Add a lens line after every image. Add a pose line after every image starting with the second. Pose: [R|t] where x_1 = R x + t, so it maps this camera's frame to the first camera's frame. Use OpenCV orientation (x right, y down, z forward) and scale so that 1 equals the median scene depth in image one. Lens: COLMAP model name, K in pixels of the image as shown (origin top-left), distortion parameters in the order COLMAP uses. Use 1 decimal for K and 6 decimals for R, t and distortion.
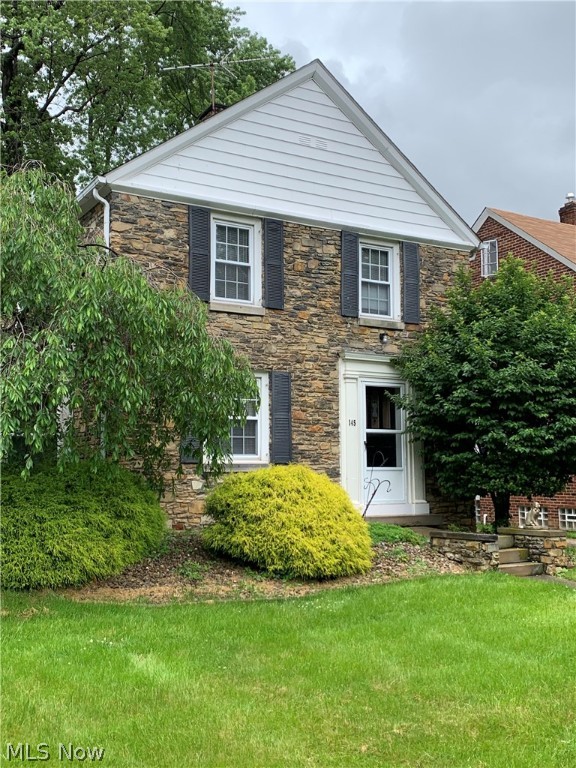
lens RADIAL K [[854.4, 0, 288.0], [0, 854.4, 384.9], [0, 0, 1]] dist [0.100680, 0.000000]
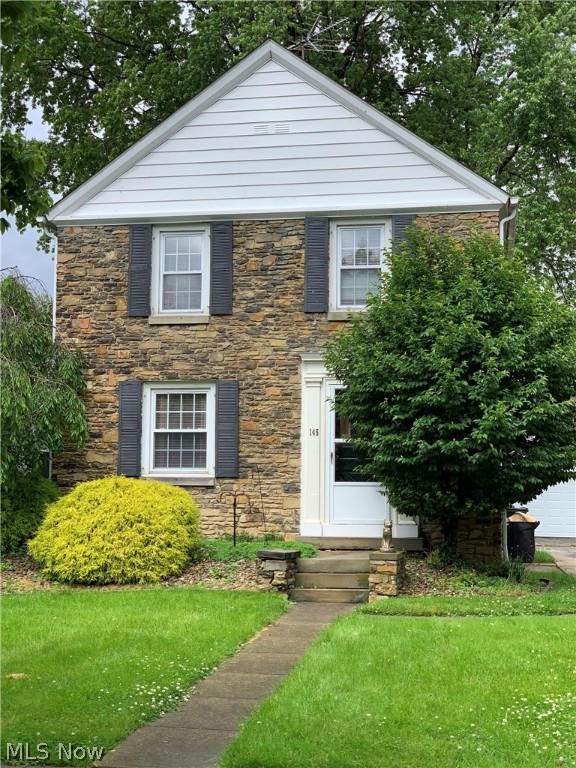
lens RADIAL K [[1158.7, 0, 288.1], [0, 1158.7, 383.7], [0, 0, 1]] dist [-0.007046, 0.000000]
pose [[0.748346, -0.058480, -0.660726, 0.867831], [0.054675, 0.998155, -0.026420, 0.024924], [0.661051, -0.016354, 0.750162, 0.081308]]
